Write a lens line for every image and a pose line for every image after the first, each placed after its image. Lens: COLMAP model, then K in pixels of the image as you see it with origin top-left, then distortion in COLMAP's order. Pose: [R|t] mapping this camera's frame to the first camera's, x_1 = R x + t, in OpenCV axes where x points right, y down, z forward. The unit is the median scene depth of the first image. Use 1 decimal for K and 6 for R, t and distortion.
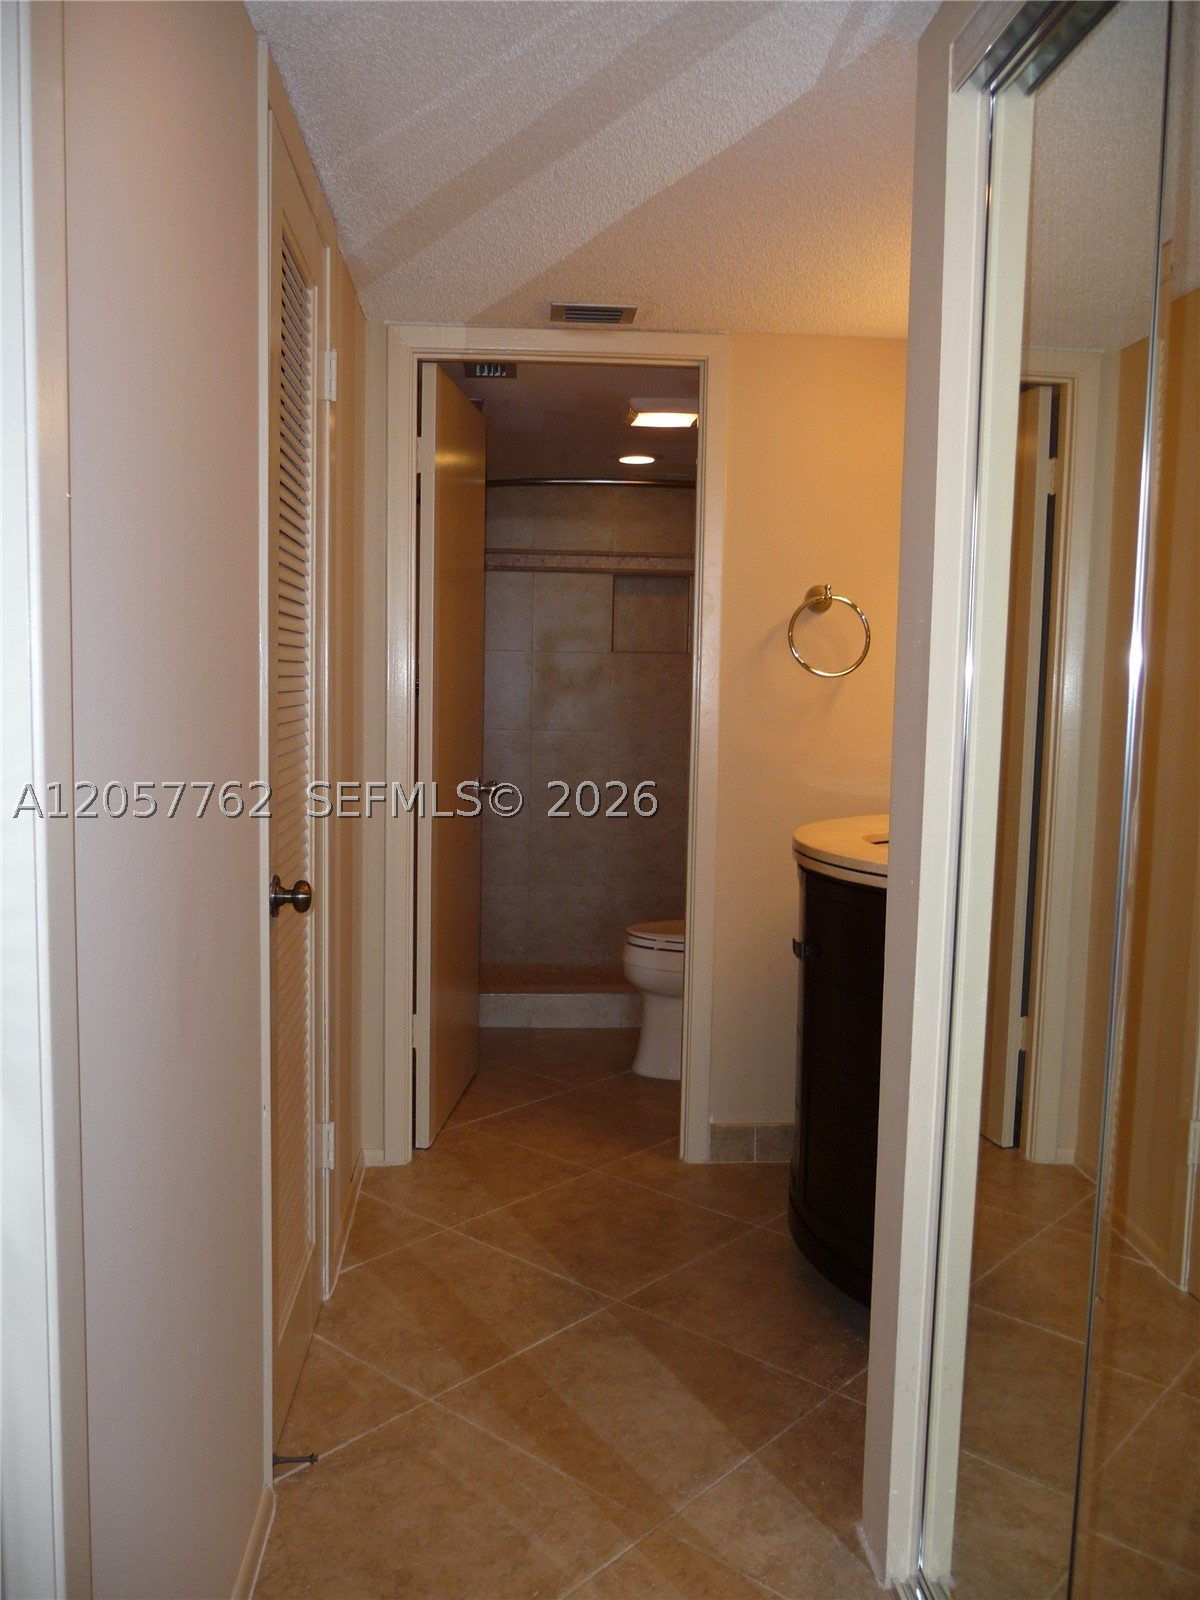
lens RADIAL K [[1310.7, 0, 598.1], [0, 1310.7, 803.7], [0, 0, 1]] dist [-0.051753, 0.044648]
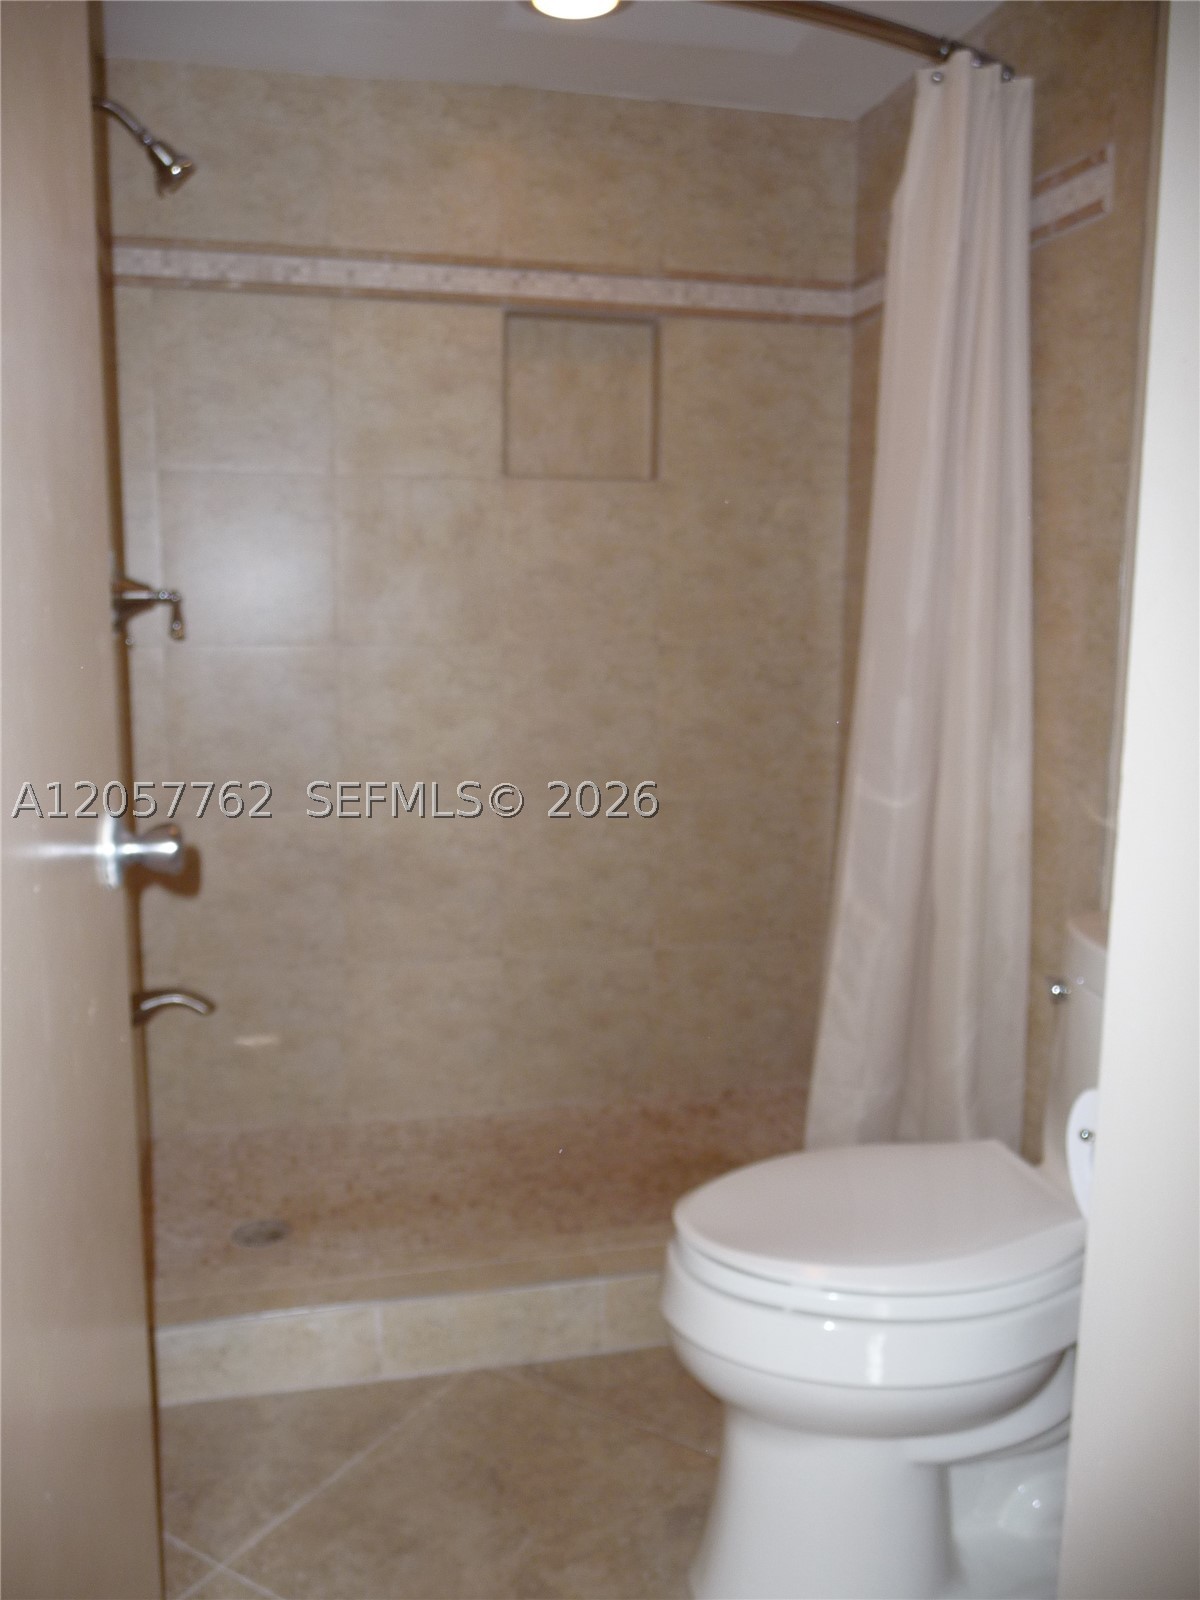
lens RADIAL K [[1310.7, 0, 596.3], [0, 1310.7, 802.2], [0, 0, 1]] dist [-0.051753, 0.044648]
pose [[0.985642, -0.038754, 0.164343, -0.039244], [0.027594, 0.997190, 0.069653, -0.030116], [-0.166580, -0.064118, 0.983941, 0.523493]]
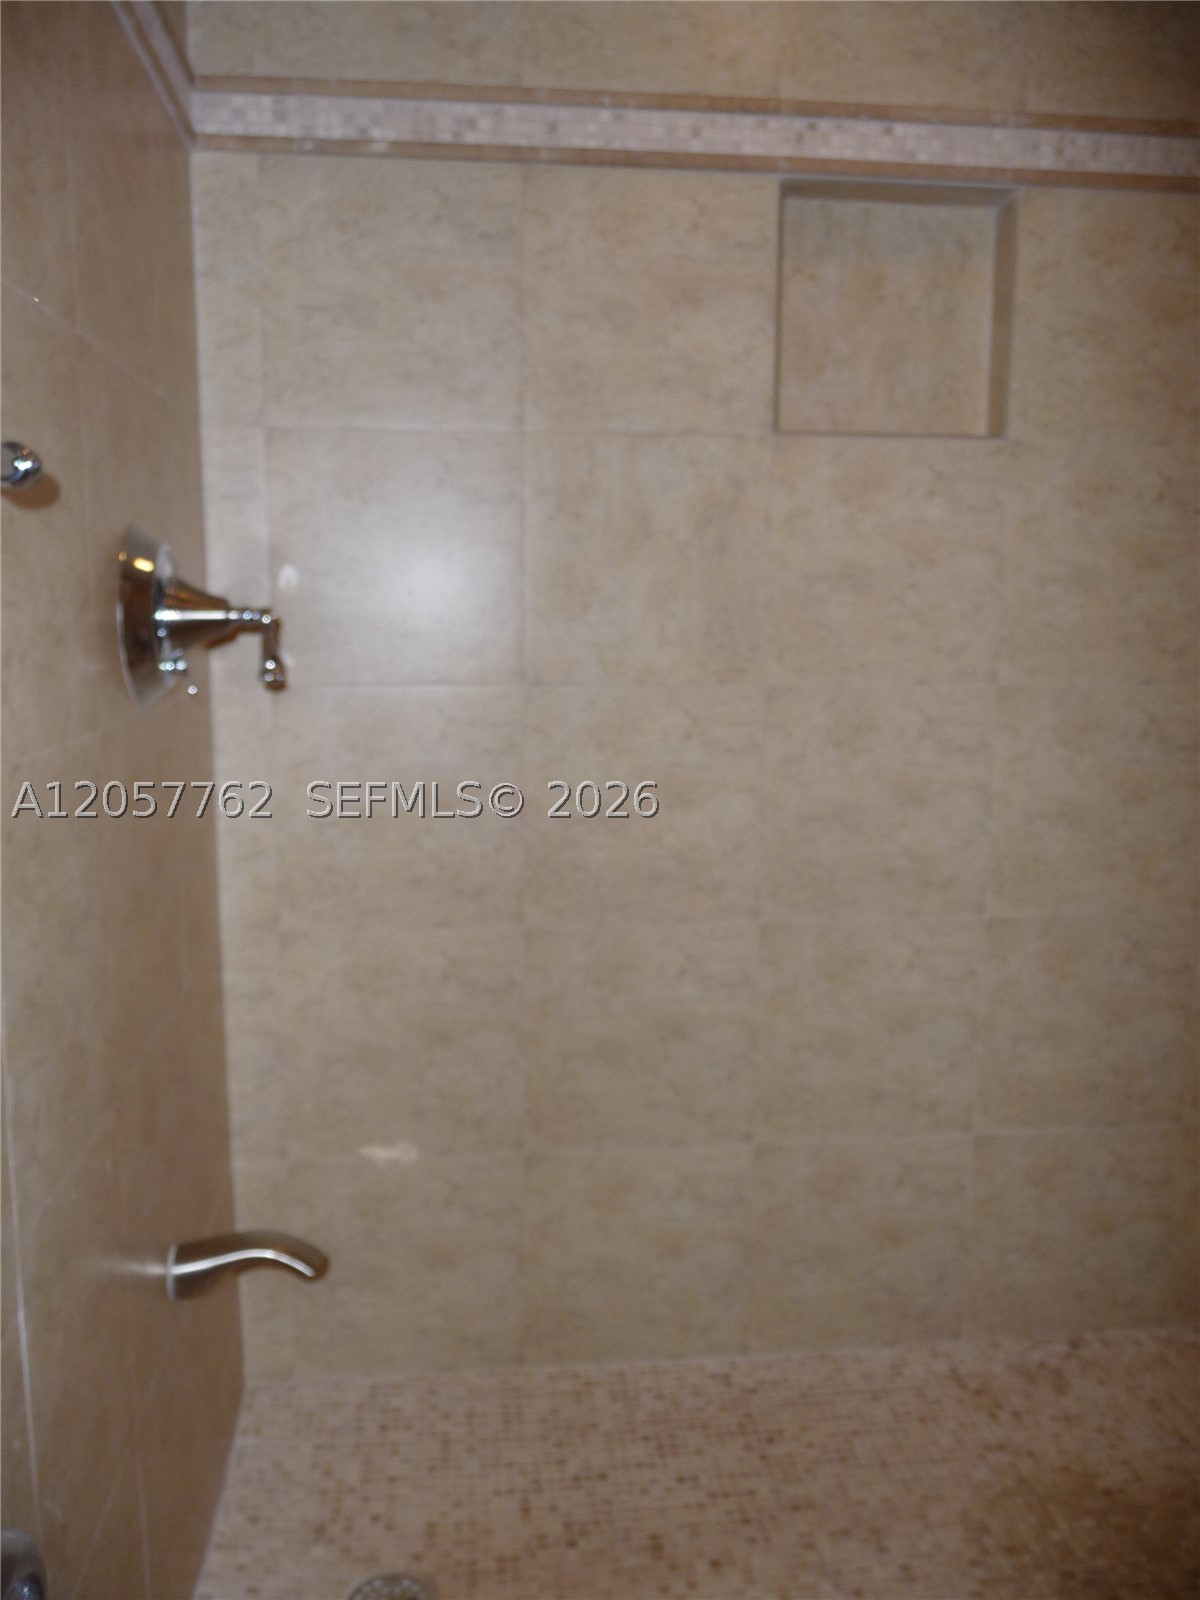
lens RADIAL K [[1310.7, 0, 591.6], [0, 1310.7, 796.4], [0, 0, 1]] dist [-0.051753, 0.044648]
pose [[0.999185, -0.020377, 0.034843, -0.046505], [0.018331, 0.998145, 0.058060, -0.047866], [-0.035961, -0.057374, 0.997705, 0.687875]]
